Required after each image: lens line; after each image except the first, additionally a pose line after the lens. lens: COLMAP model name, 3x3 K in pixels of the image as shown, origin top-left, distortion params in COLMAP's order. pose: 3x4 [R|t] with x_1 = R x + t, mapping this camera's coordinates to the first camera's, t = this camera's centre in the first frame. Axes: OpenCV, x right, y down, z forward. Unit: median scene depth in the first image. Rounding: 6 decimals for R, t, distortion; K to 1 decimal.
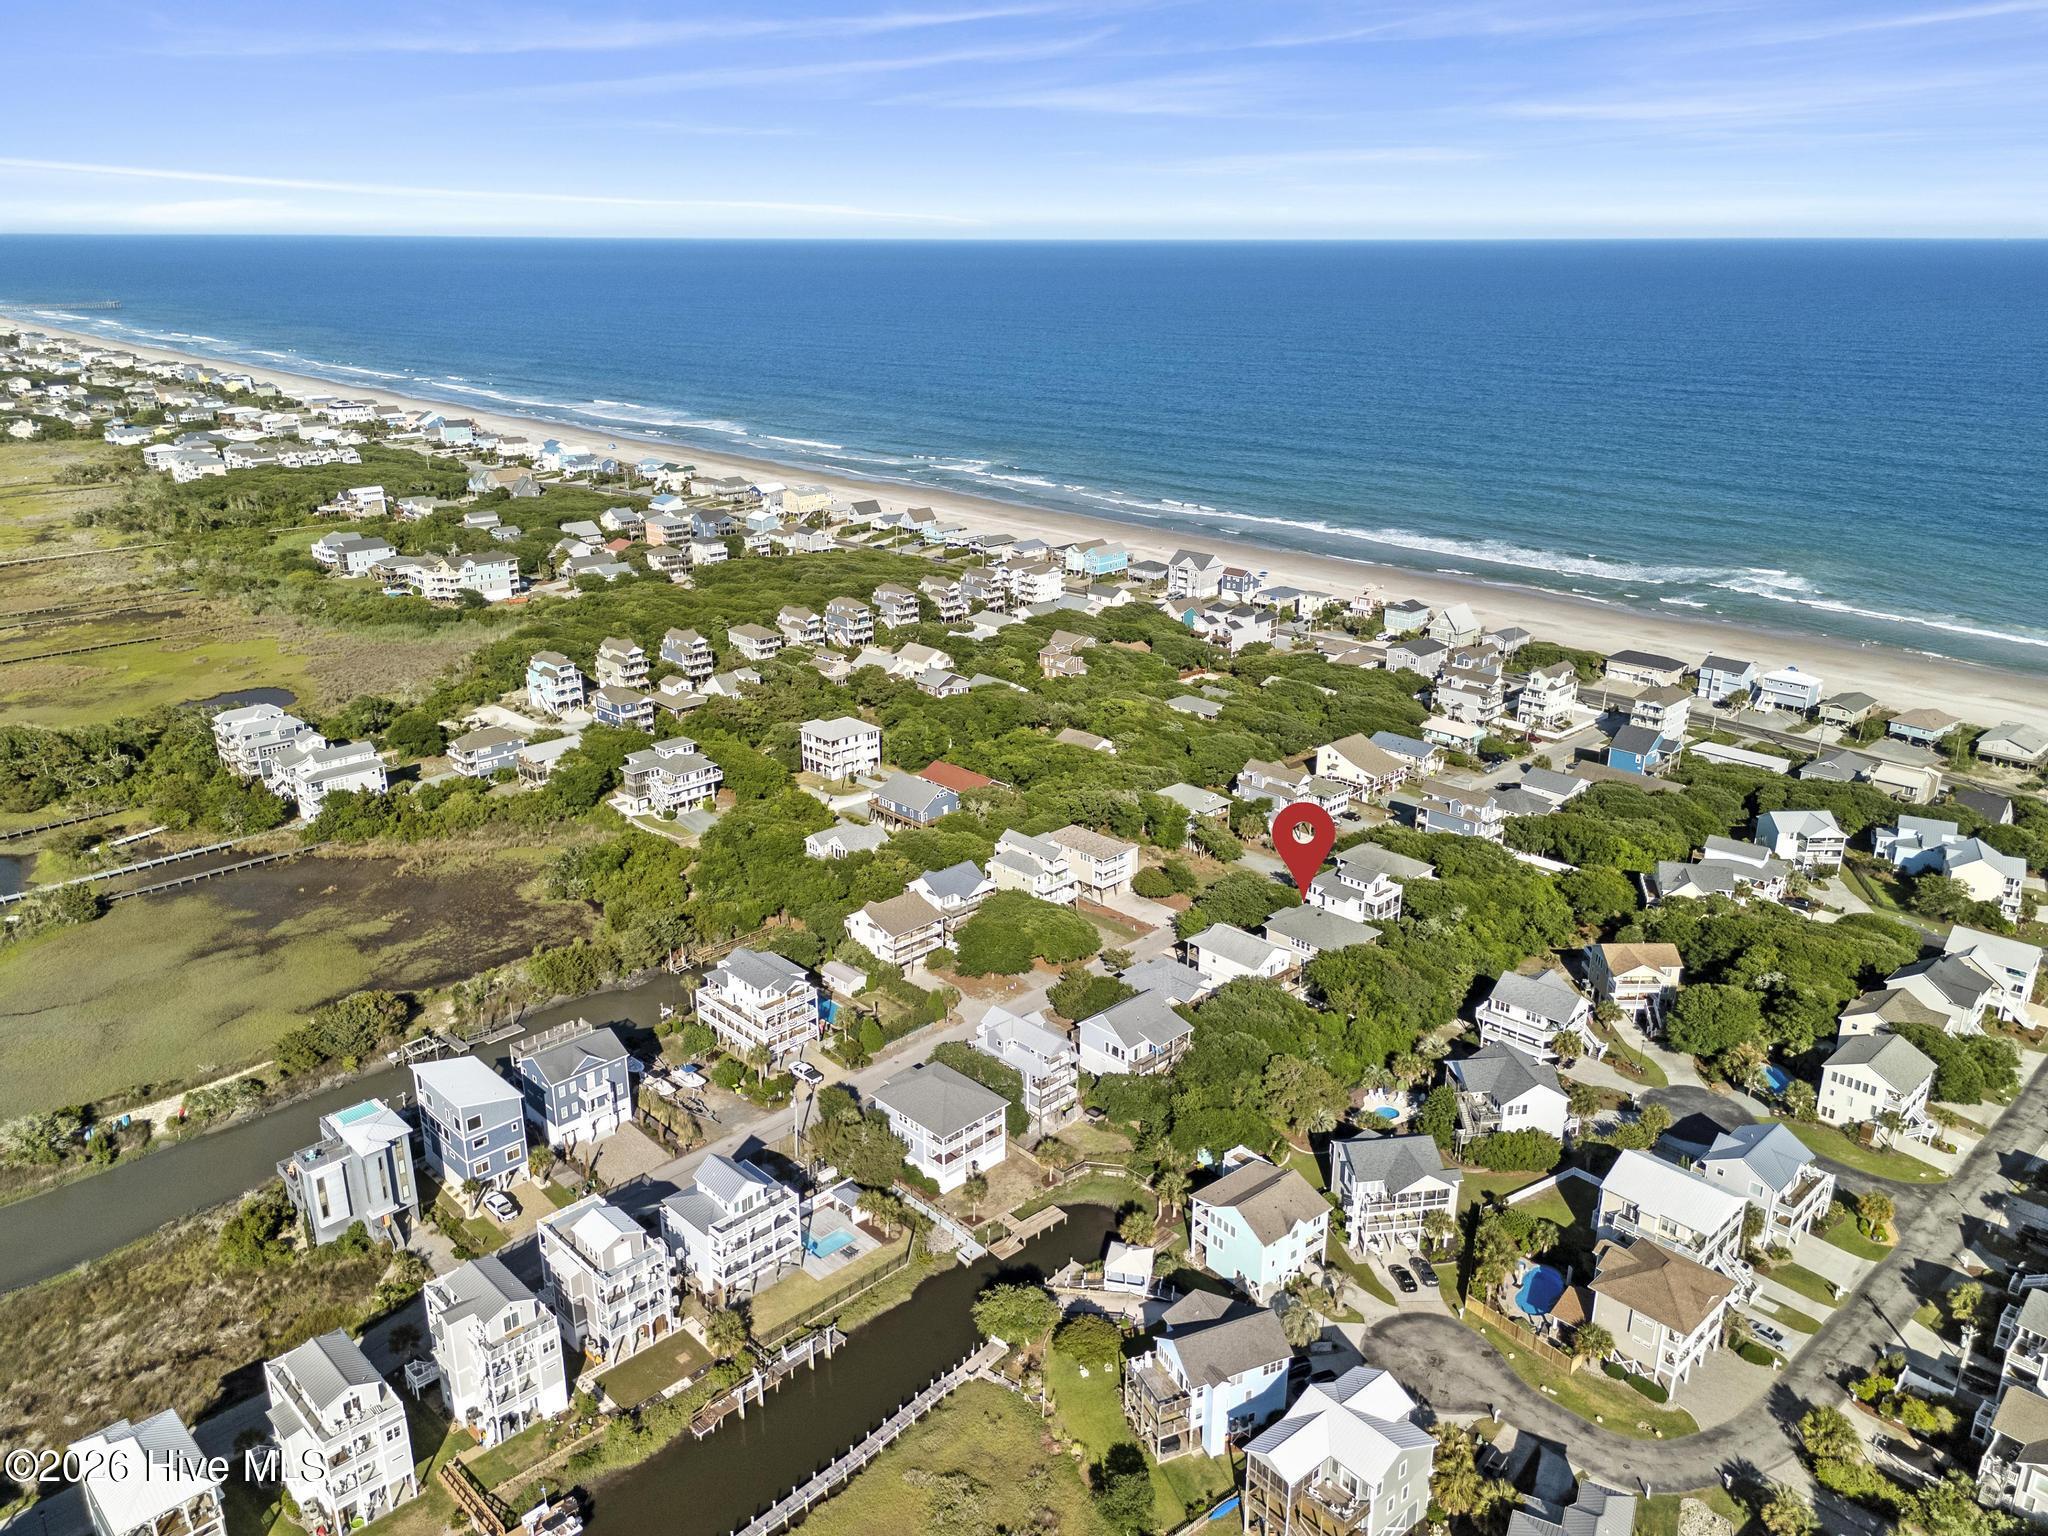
lens RADIAL K [[1499.0, 0, 1017.8], [0, 1499.0, 770.1], [0, 0, 1]] dist [0.085061, -0.099258]
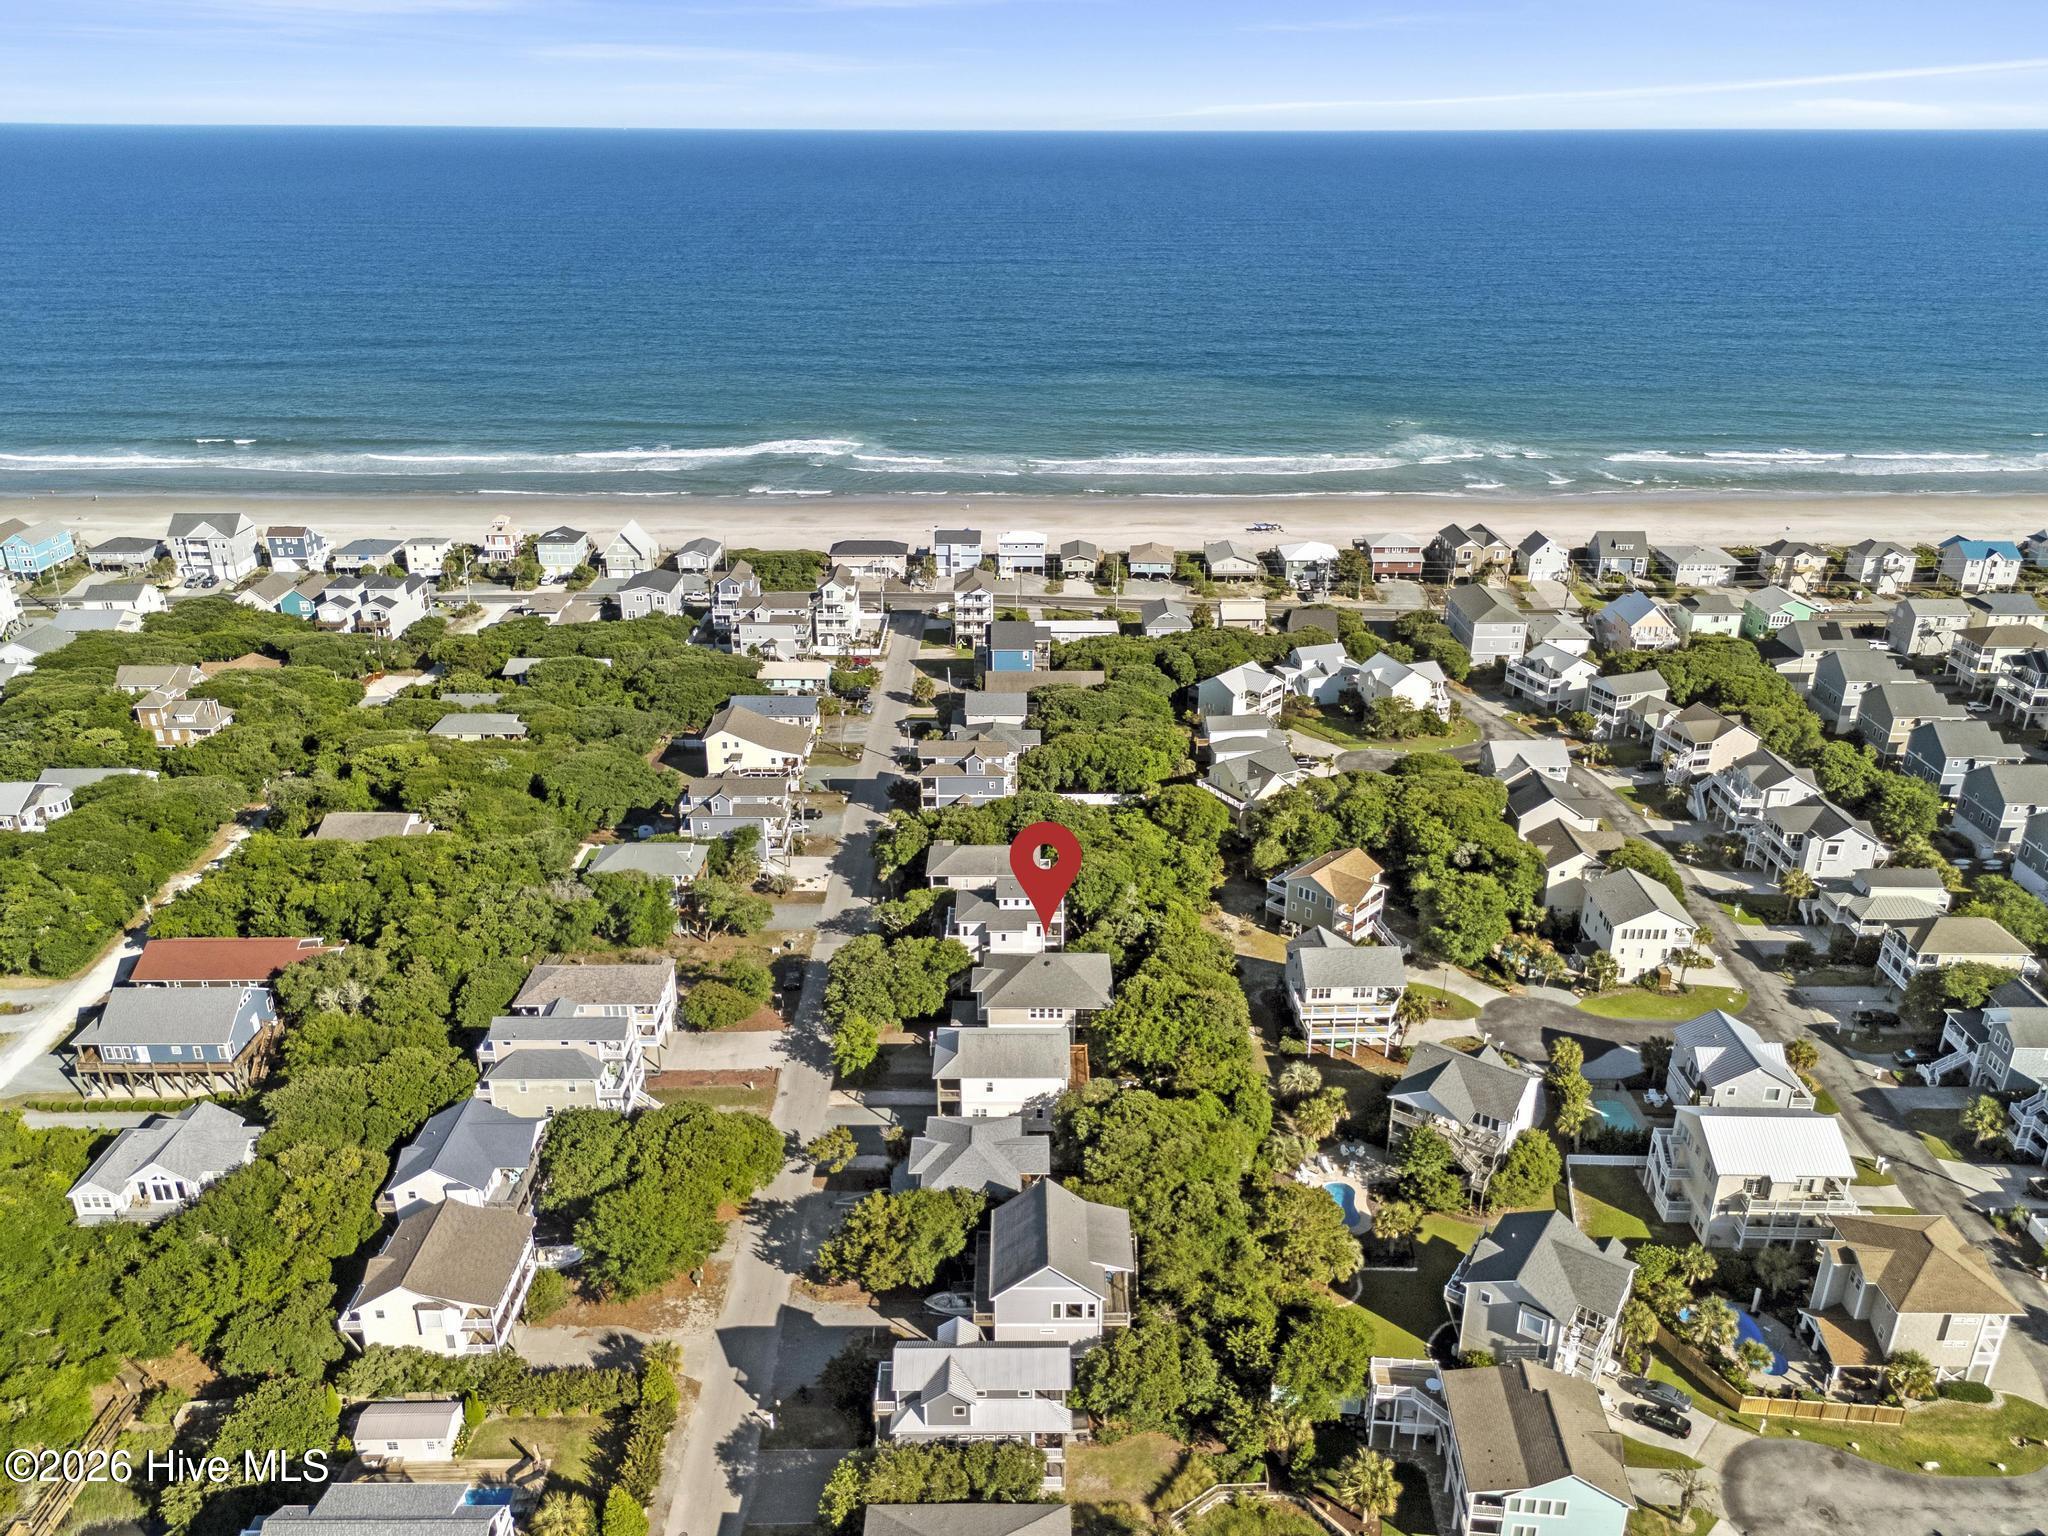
lens RADIAL K [[1499.0, 0, 1017.8], [0, 1499.0, 770.1], [0, 0, 1]] dist [0.085061, -0.099258]
pose [[0.692462, -0.281388, 0.664317, -0.170982], [0.239178, 0.958266, 0.156587, -0.071443], [-0.680654, 0.050459, 0.730865, 0.323309]]
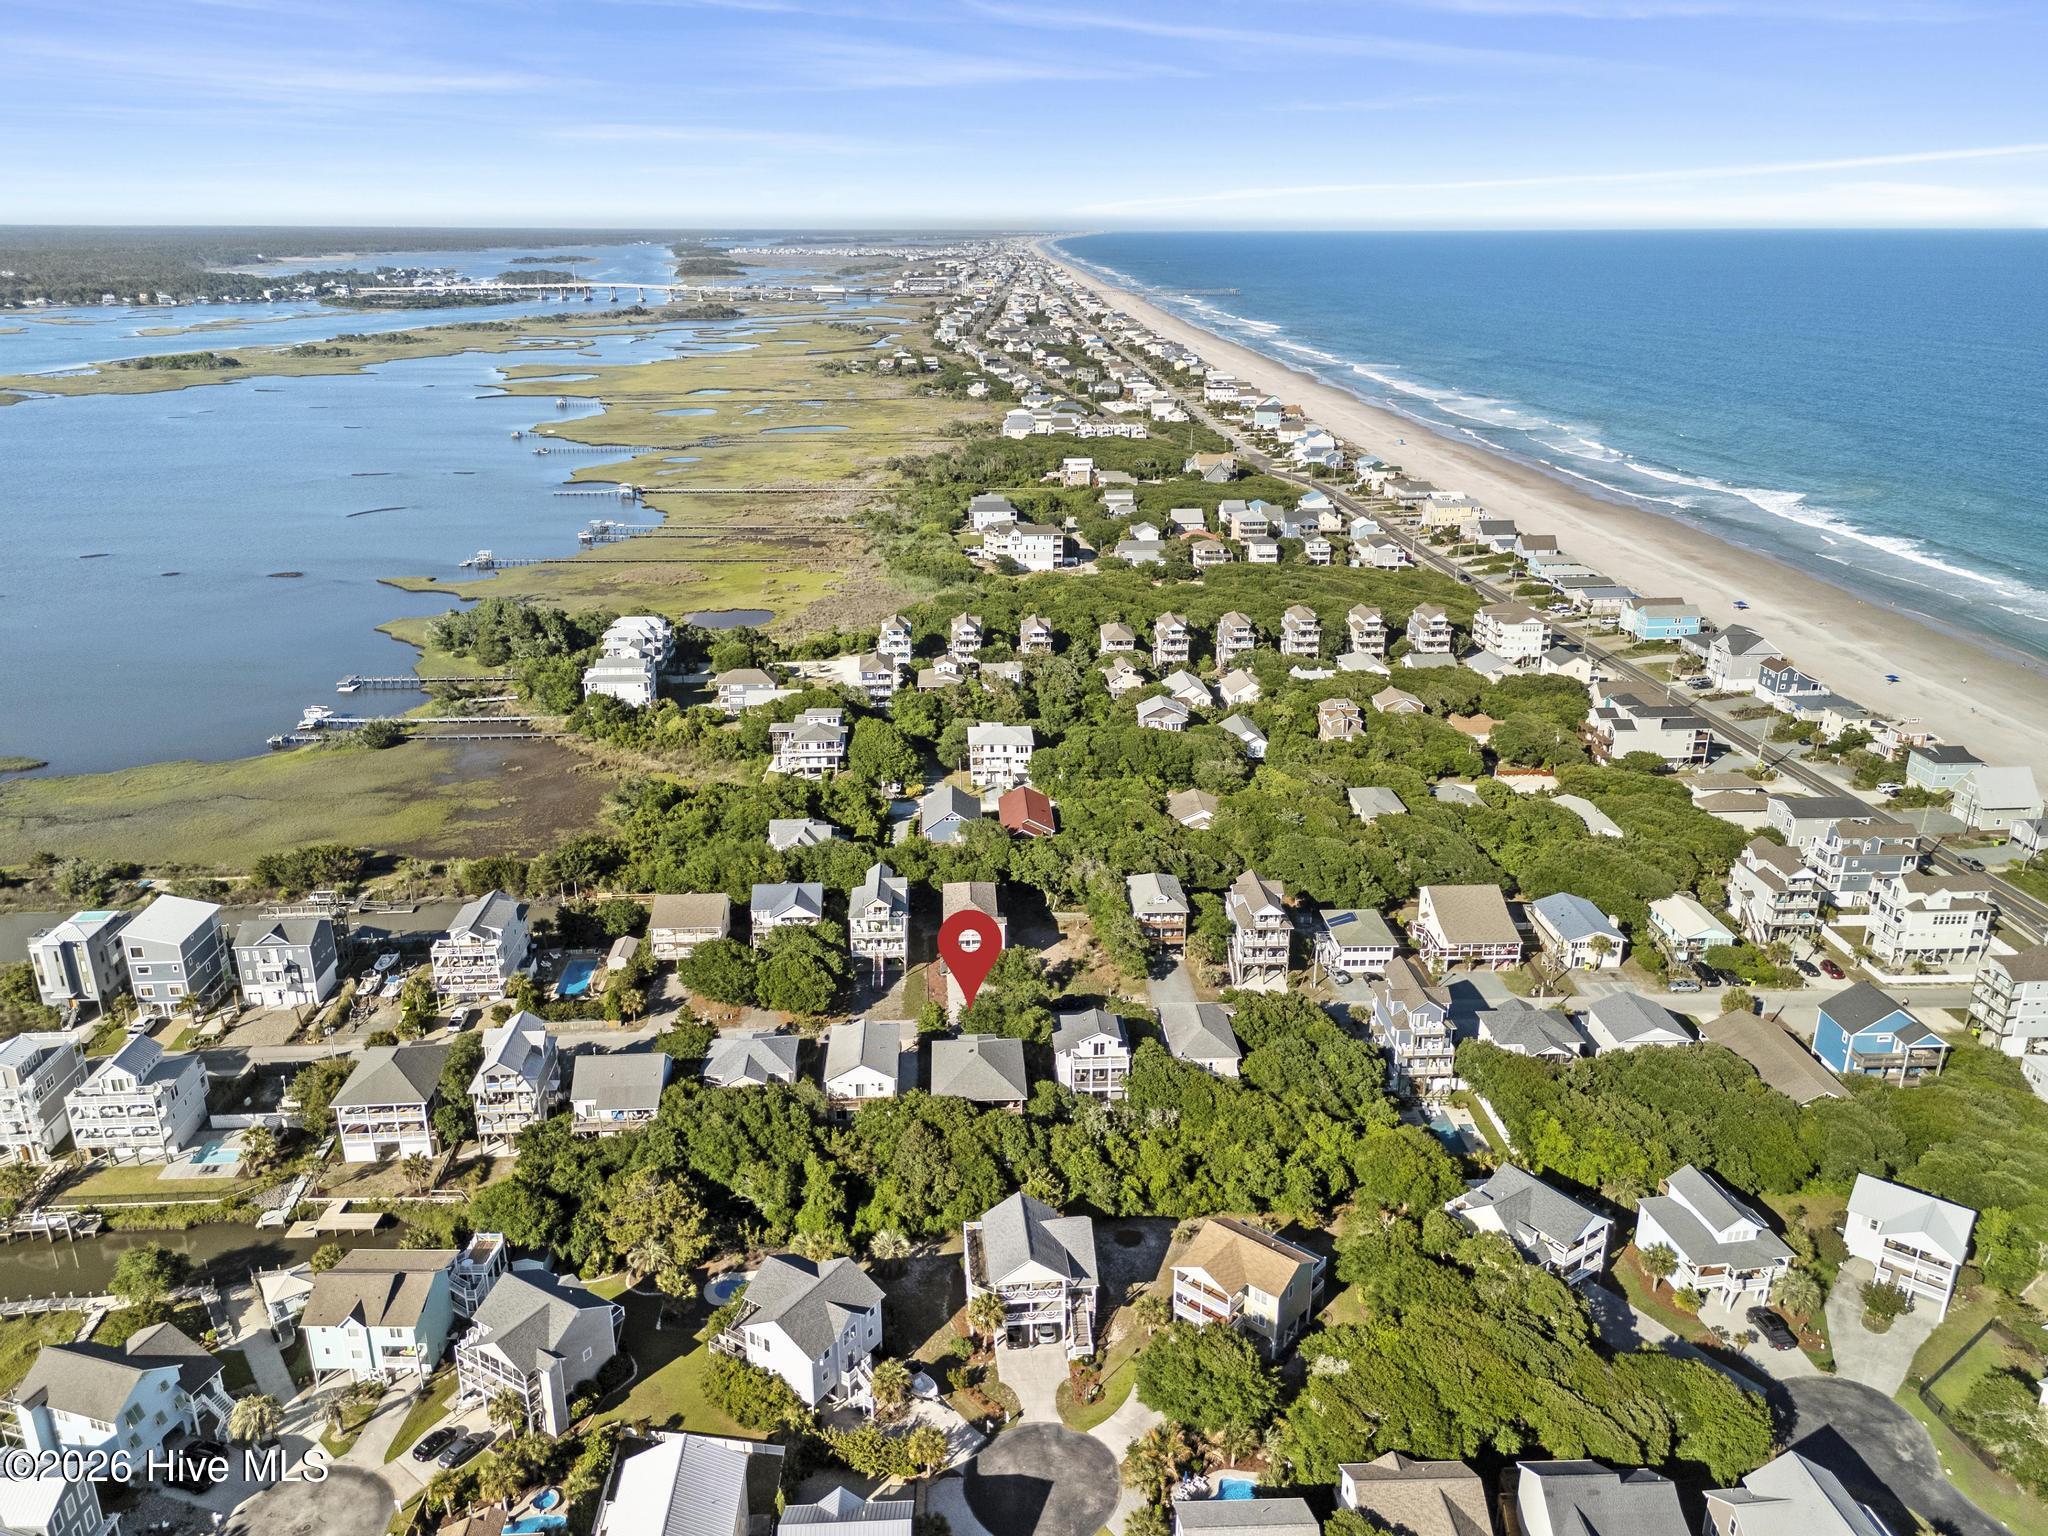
lens RADIAL K [[1499.0, 0, 1017.8], [0, 1499.0, 770.1], [0, 0, 1]] dist [0.085061, -0.099258]
pose [[0.752536, 0.220224, -0.620637, 0.460258], [-0.218446, 0.972546, 0.080223, -0.080545], [0.621265, 0.075205, 0.779983, 0.252829]]
